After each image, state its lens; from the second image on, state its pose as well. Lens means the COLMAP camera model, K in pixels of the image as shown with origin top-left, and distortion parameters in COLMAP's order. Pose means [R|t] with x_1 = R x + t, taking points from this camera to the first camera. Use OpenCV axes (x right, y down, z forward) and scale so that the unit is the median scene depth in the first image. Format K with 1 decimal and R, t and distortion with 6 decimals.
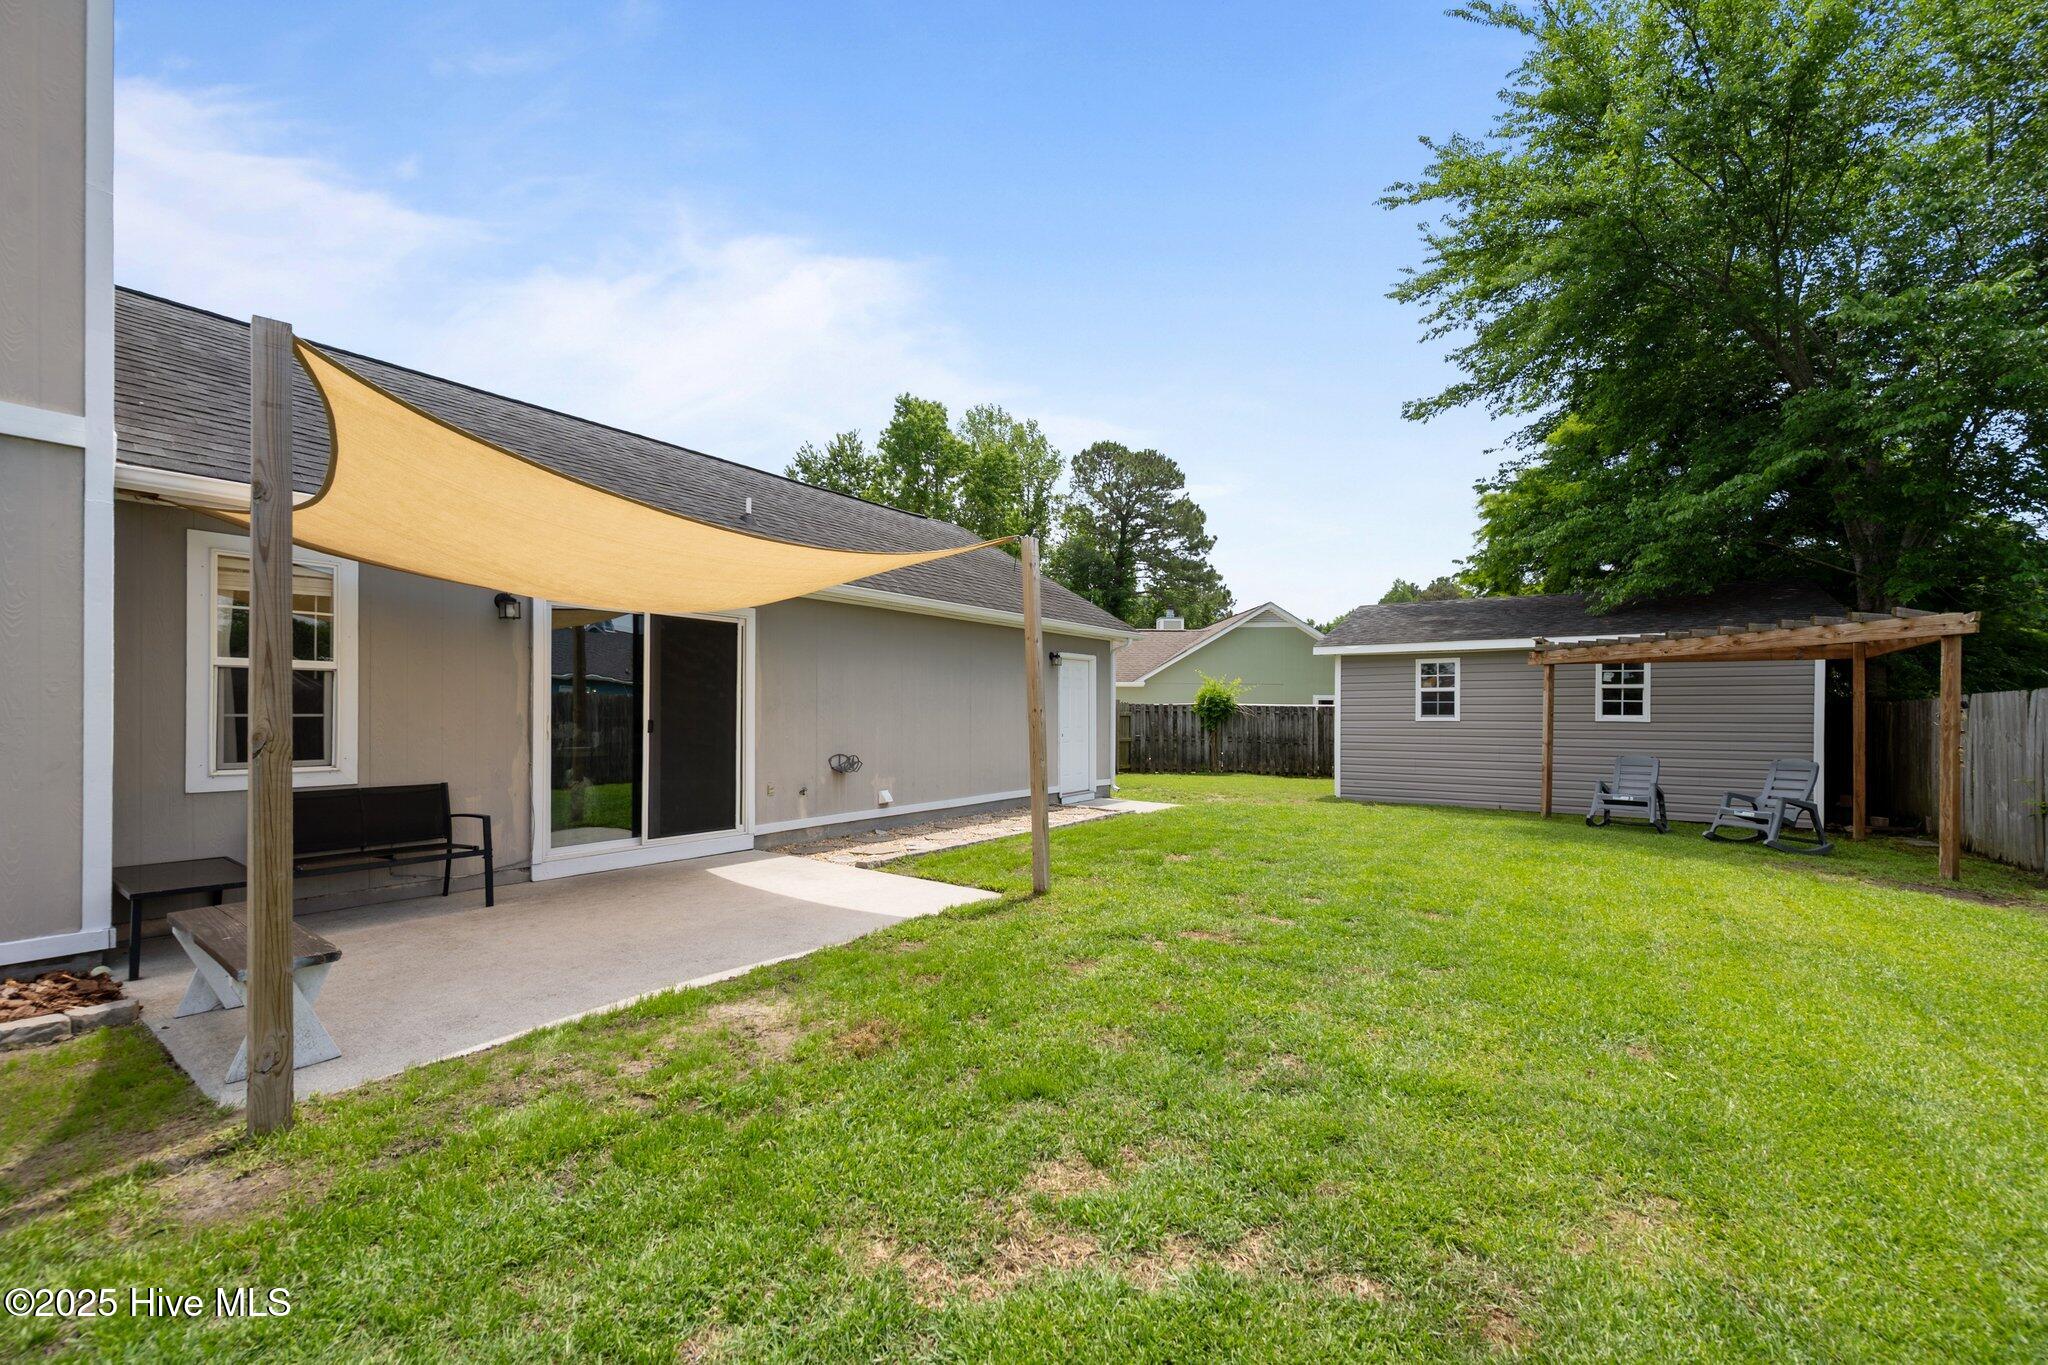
lens RADIAL K [[815.8, 0, 1024.9], [0, 815.8, 711.3], [0, 0, 1]] dist [0.002273, -0.000644]
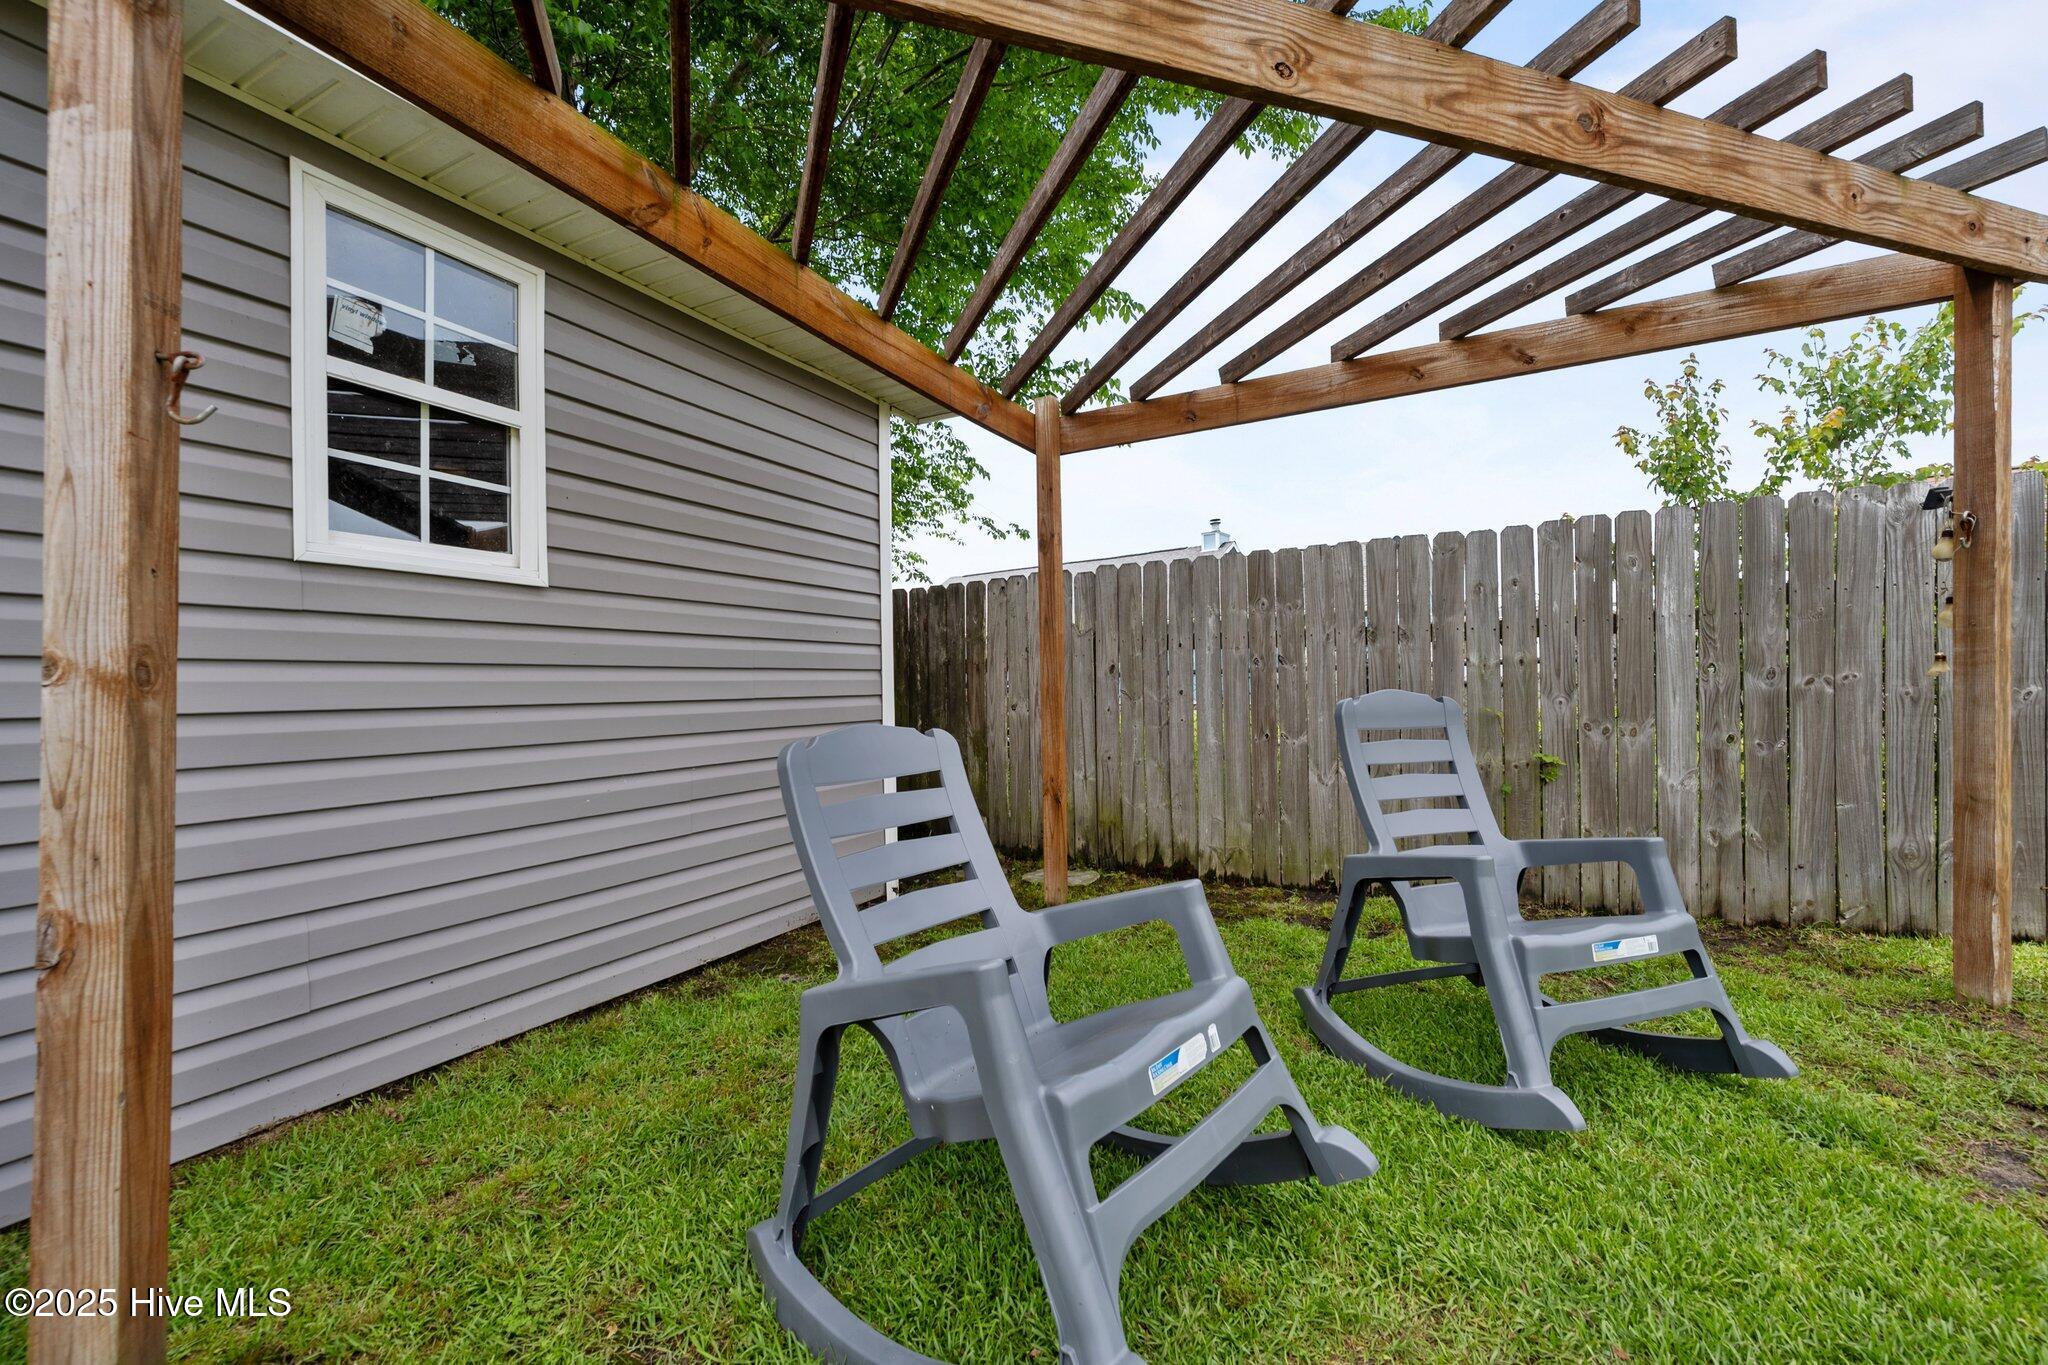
lens RADIAL K [[815.8, 0, 1030.7], [0, 815.8, 679.2], [0, 0, 1]] dist [0.002273, -0.000644]
pose [[-0.124957, 0.003755, 0.992155, 0.675213], [0.011734, 0.999928, -0.002306, 0.052586], [-0.992093, 0.011354, -0.124993, 1.148504]]
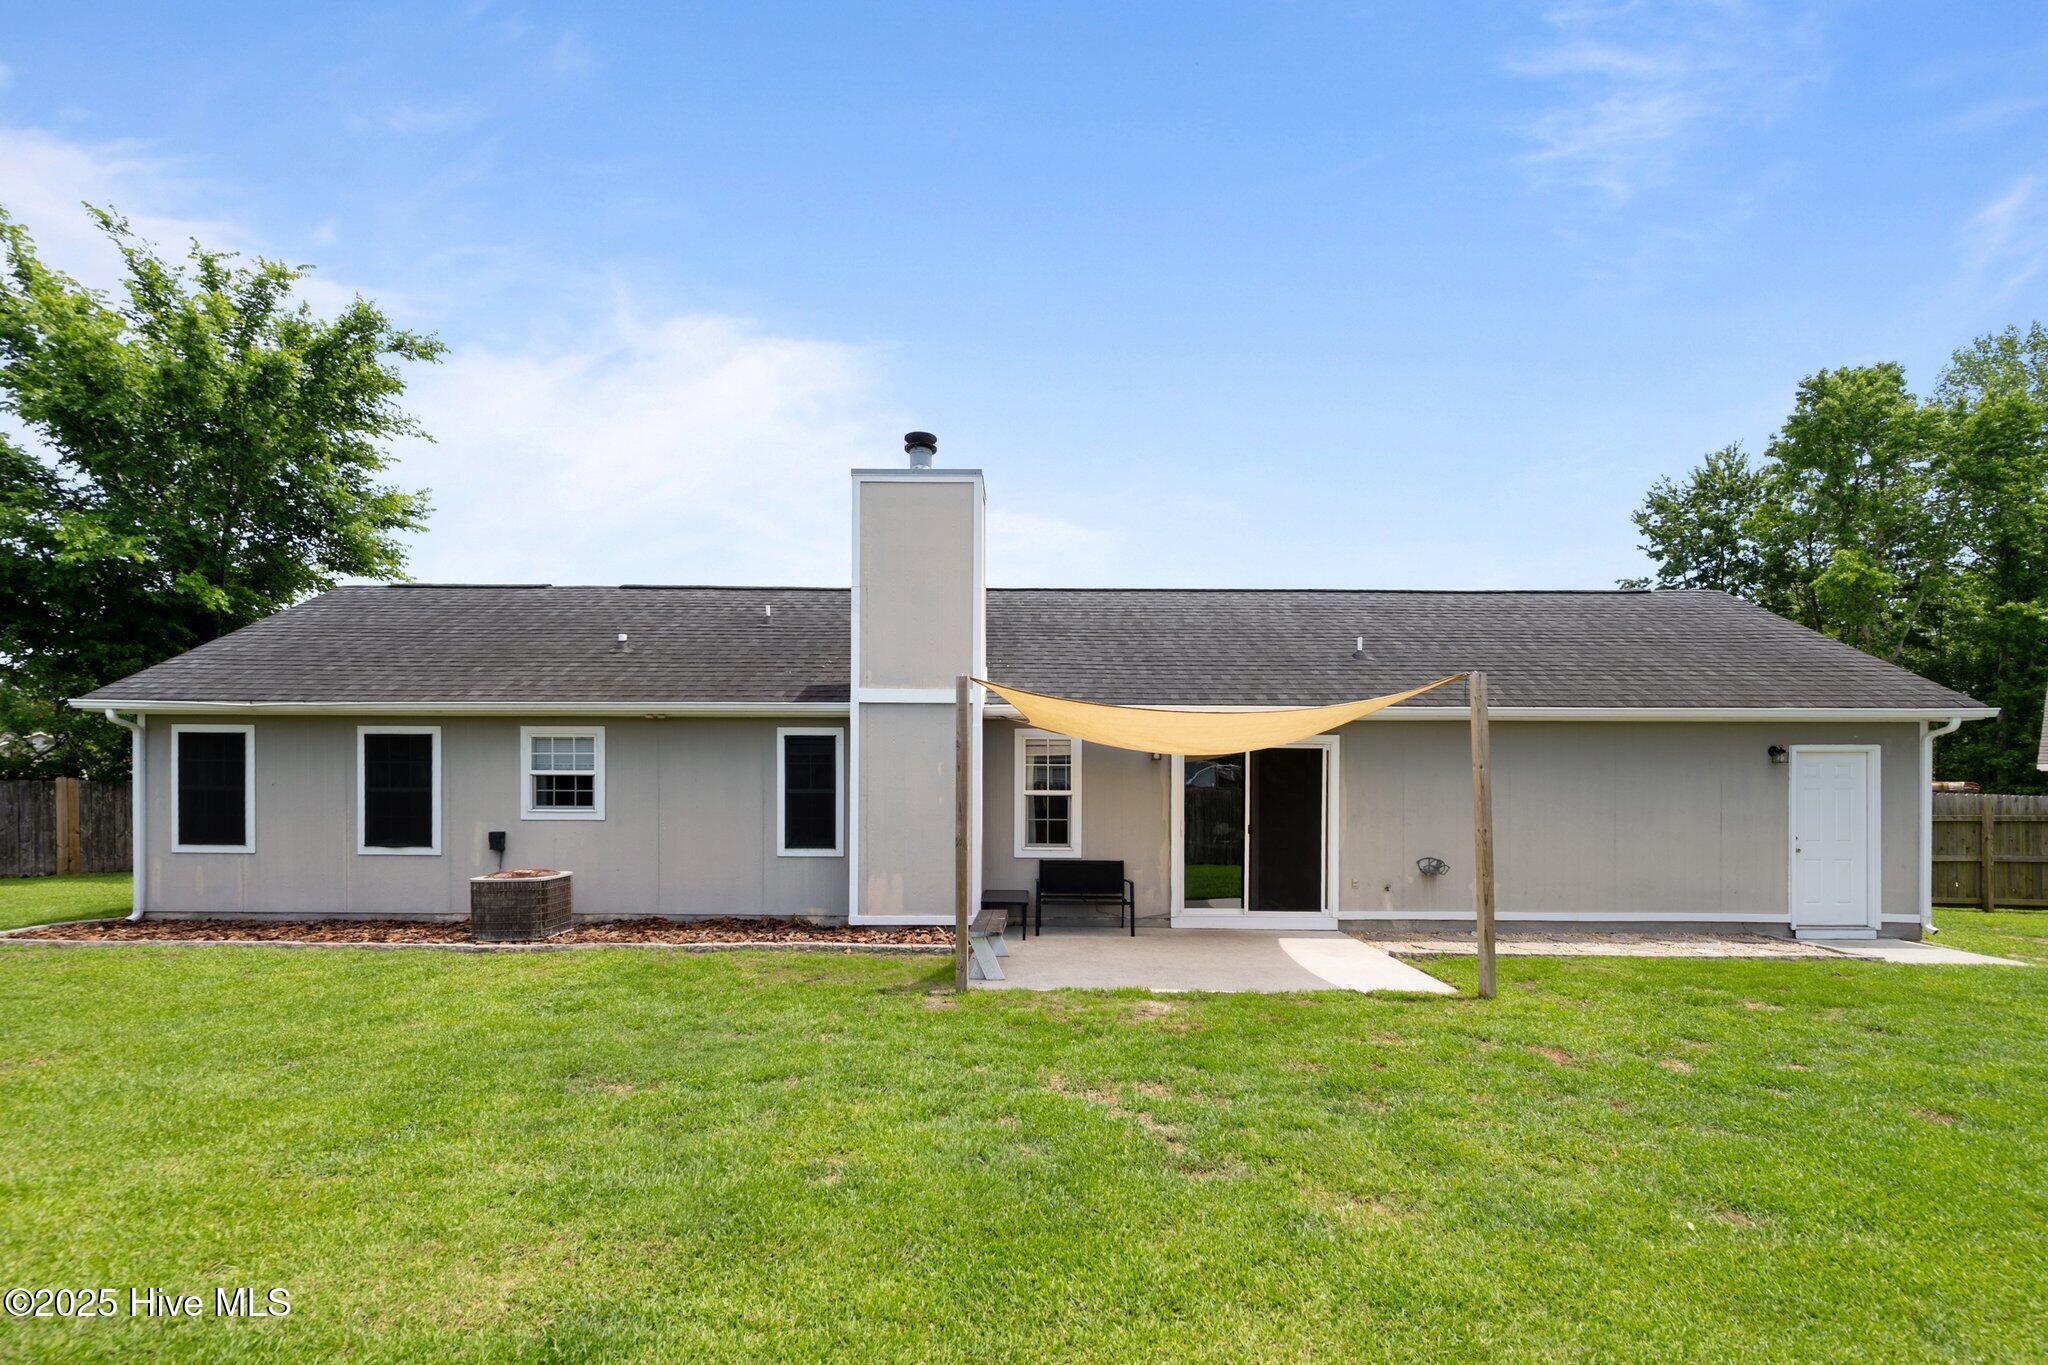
lens RADIAL K [[844.9, 0, 1039.9], [0, 844.9, 790.5], [0, 0, 1]] dist [-0.001515, -0.000185]
pose [[0.584343, 0.000017, -0.811507, 0.374239], [-0.003532, 0.999991, -0.002523, -0.032173], [0.811499, 0.004341, 0.584337, -0.096647]]
